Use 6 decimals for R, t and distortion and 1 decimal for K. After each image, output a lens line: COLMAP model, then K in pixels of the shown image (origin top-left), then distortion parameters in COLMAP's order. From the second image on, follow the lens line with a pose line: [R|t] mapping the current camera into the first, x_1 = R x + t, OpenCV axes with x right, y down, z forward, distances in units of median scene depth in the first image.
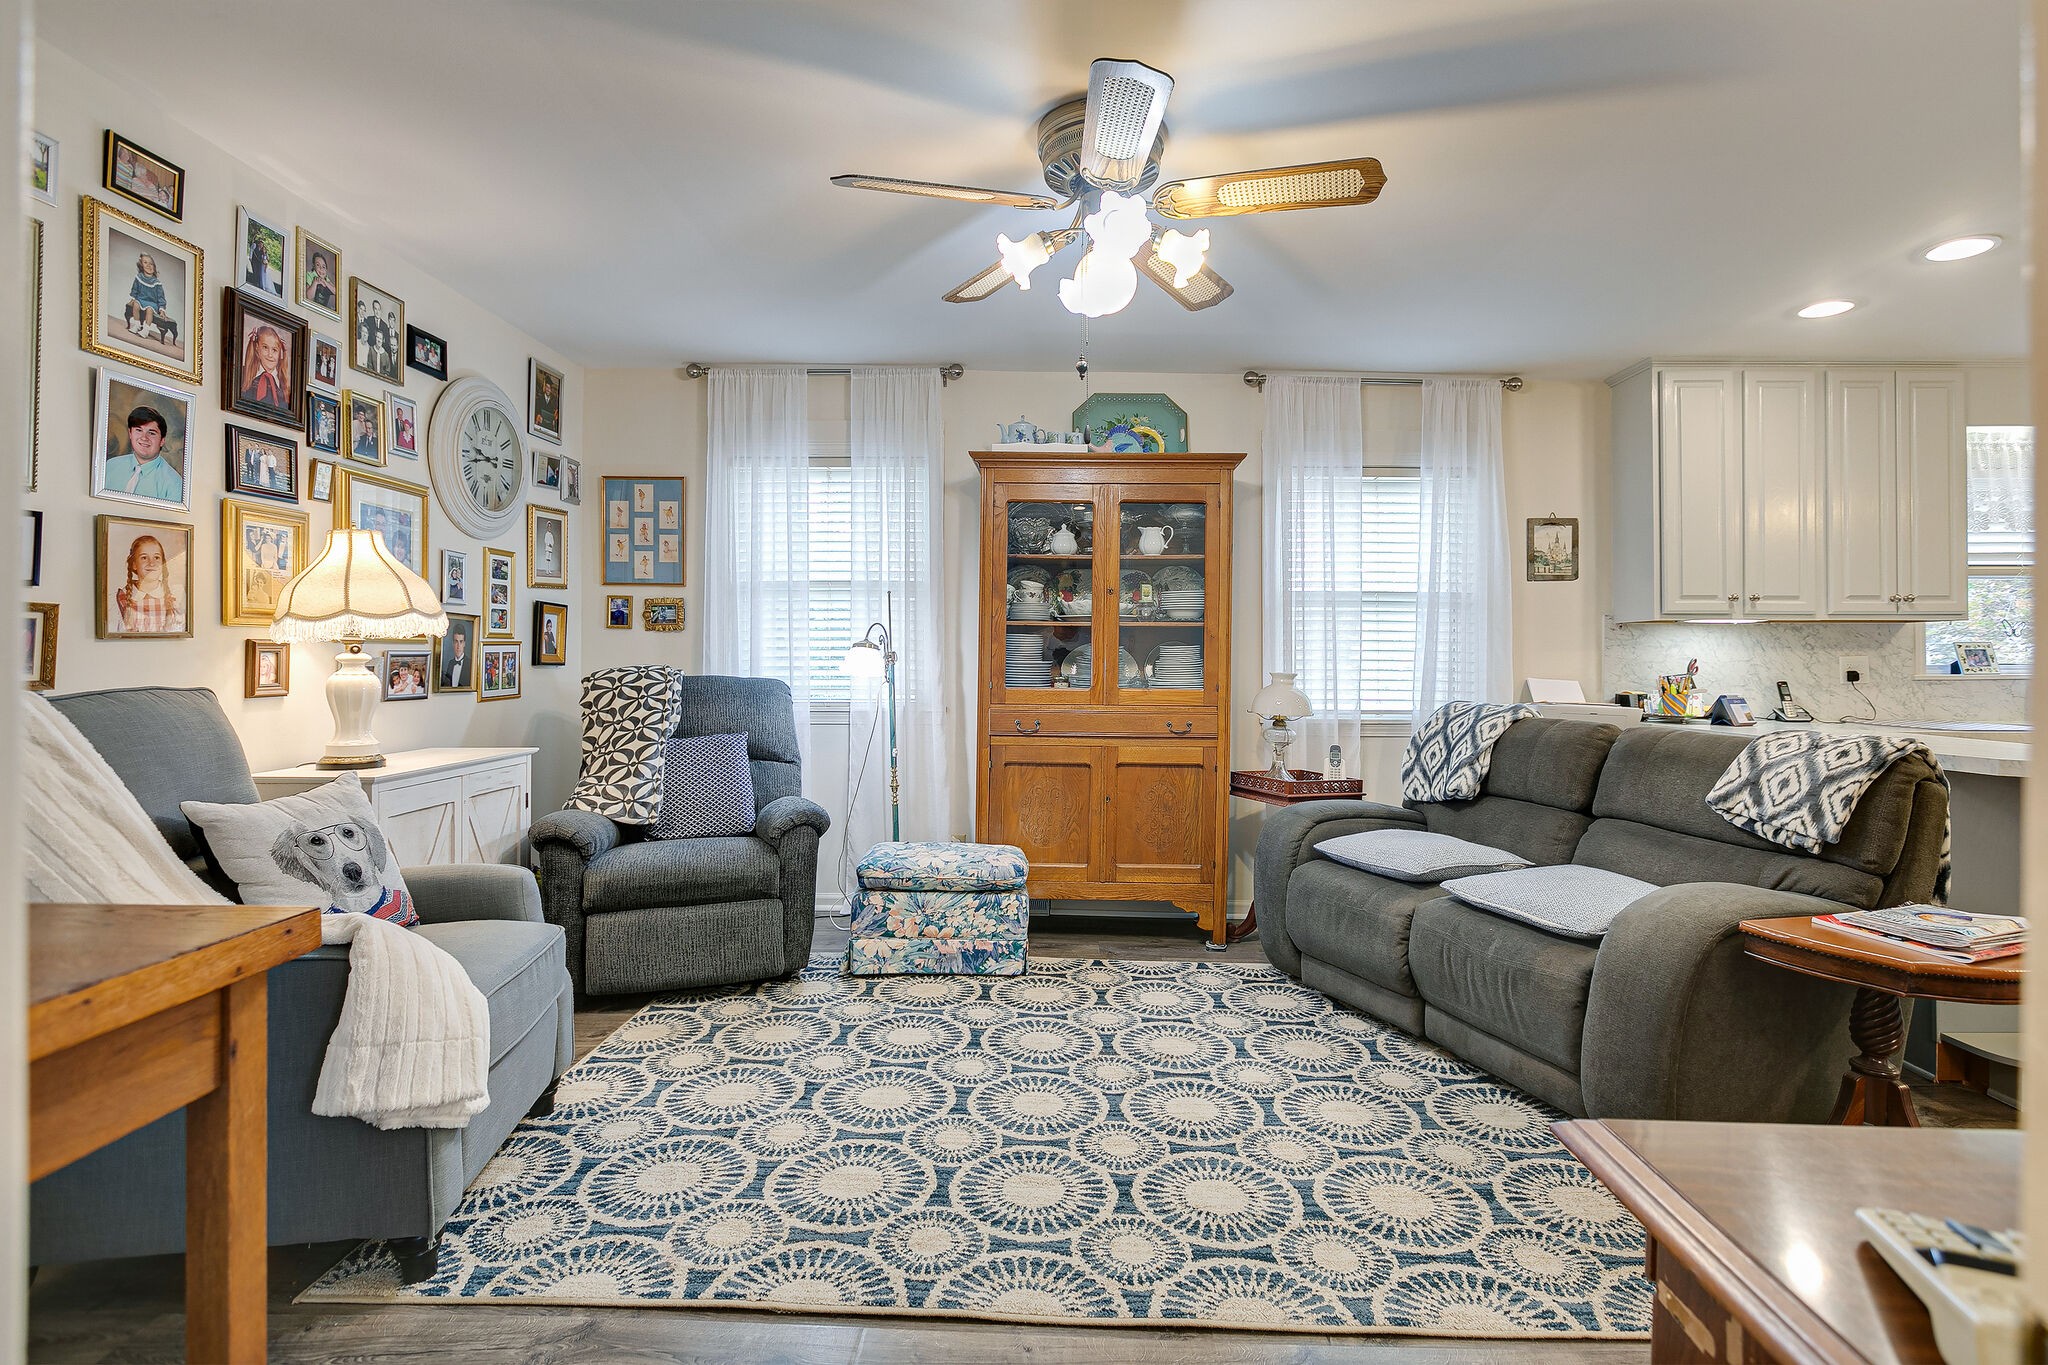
lens RADIAL K [[998.2, 0, 1057.4], [0, 998.2, 645.6], [0, 0, 1]] dist [-0.004576, -0.002084]
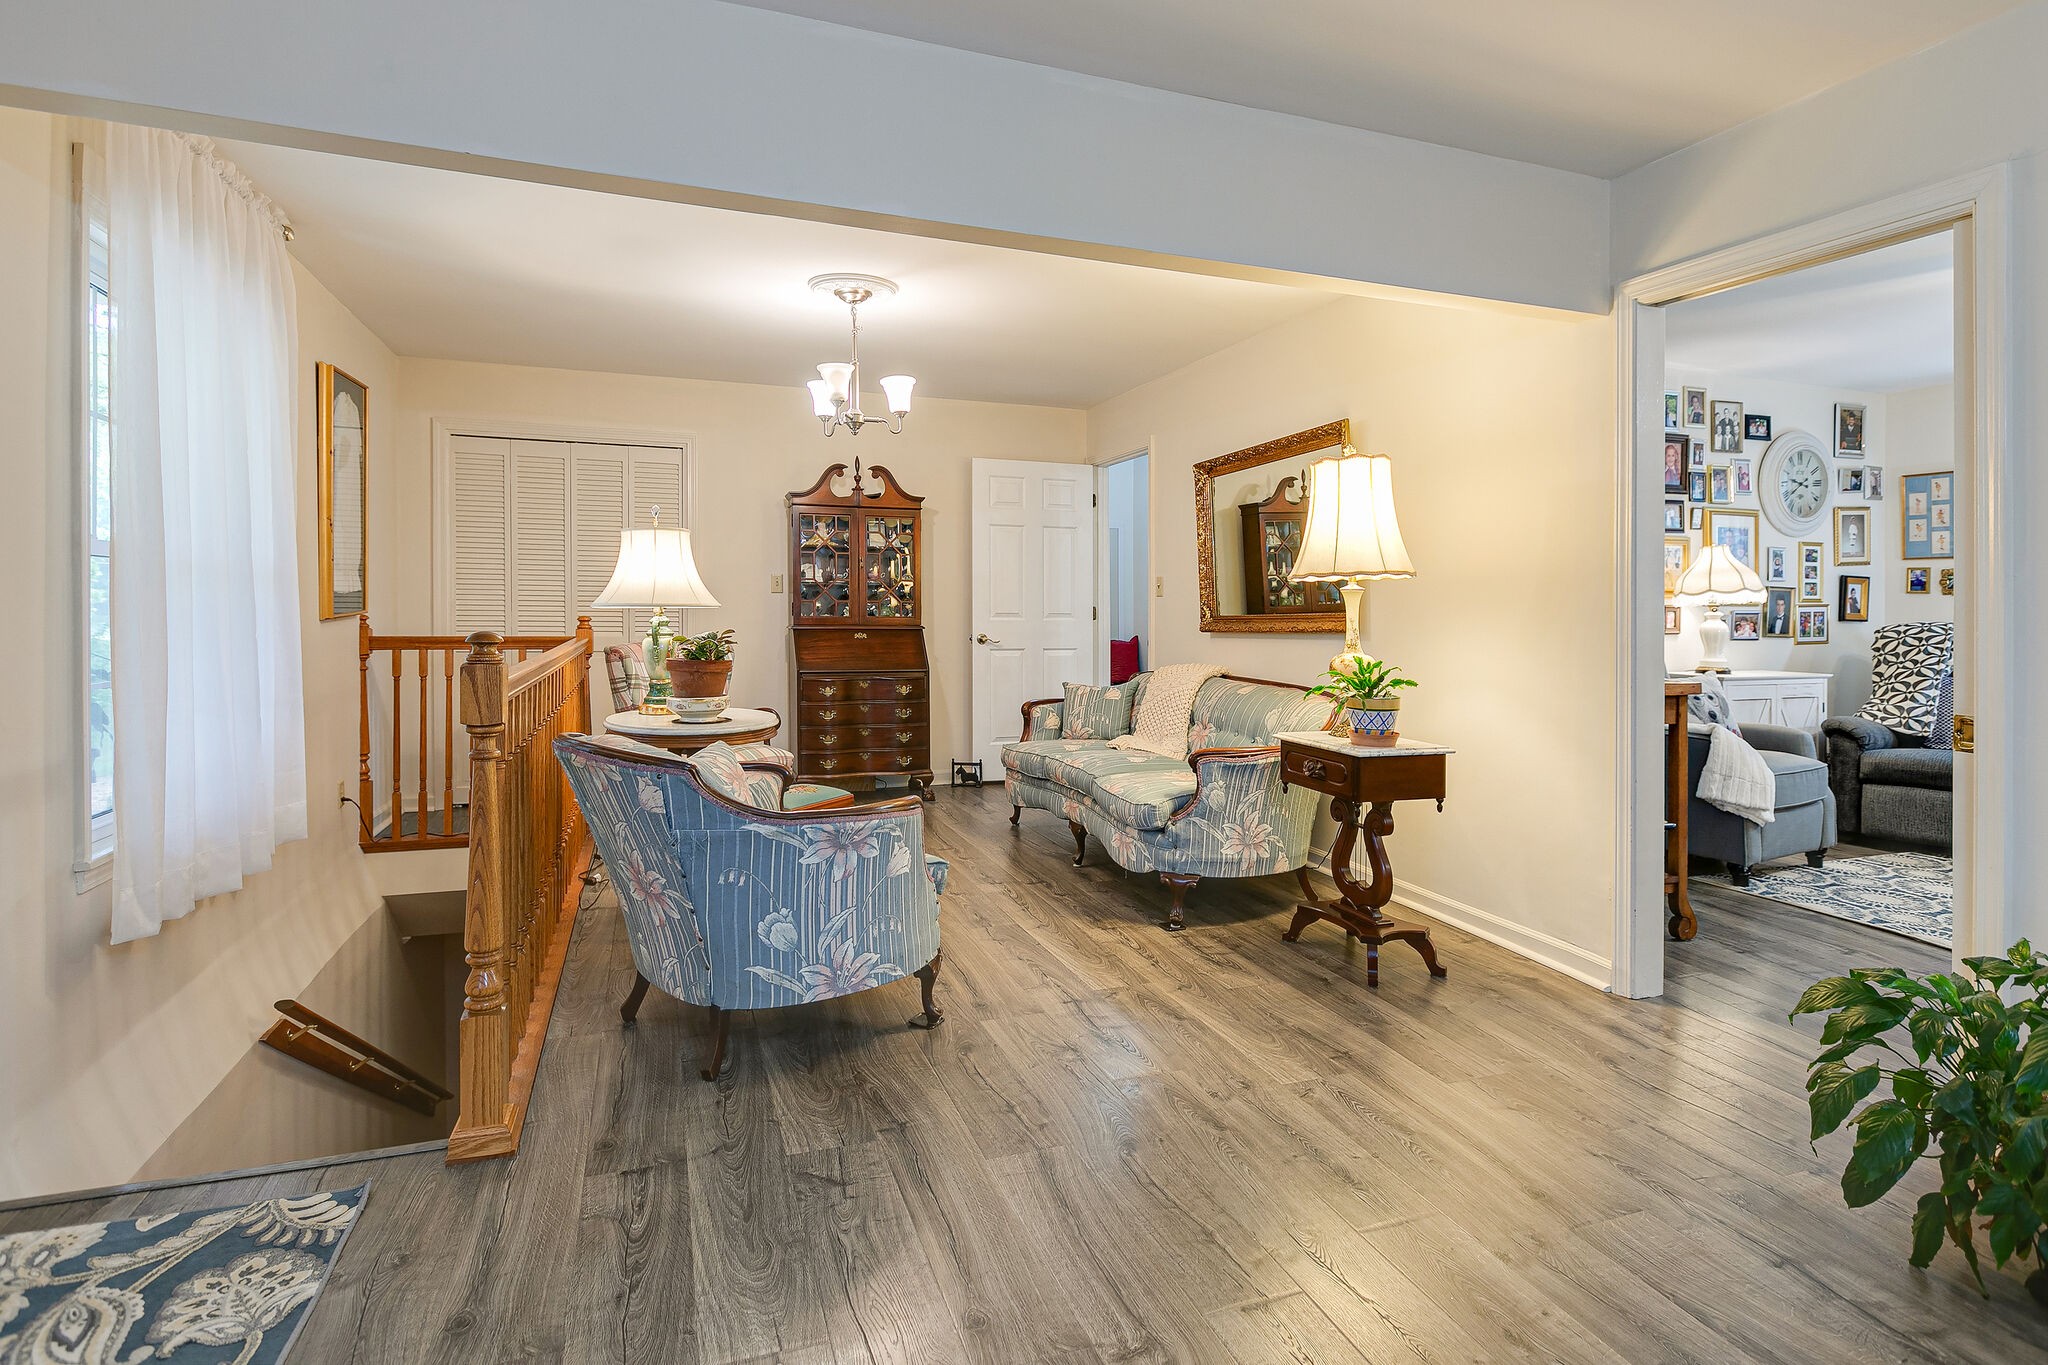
lens RADIAL K [[998.2, 0, 1053.0], [0, 998.2, 609.1], [0, 0, 1]] dist [-0.004576, -0.002084]
pose [[0.358485, 0.000962, -0.933535, 0.453707], [0.003926, 0.999989, 0.002538, -0.005956], [0.933527, -0.004575, 0.358477, -0.633304]]
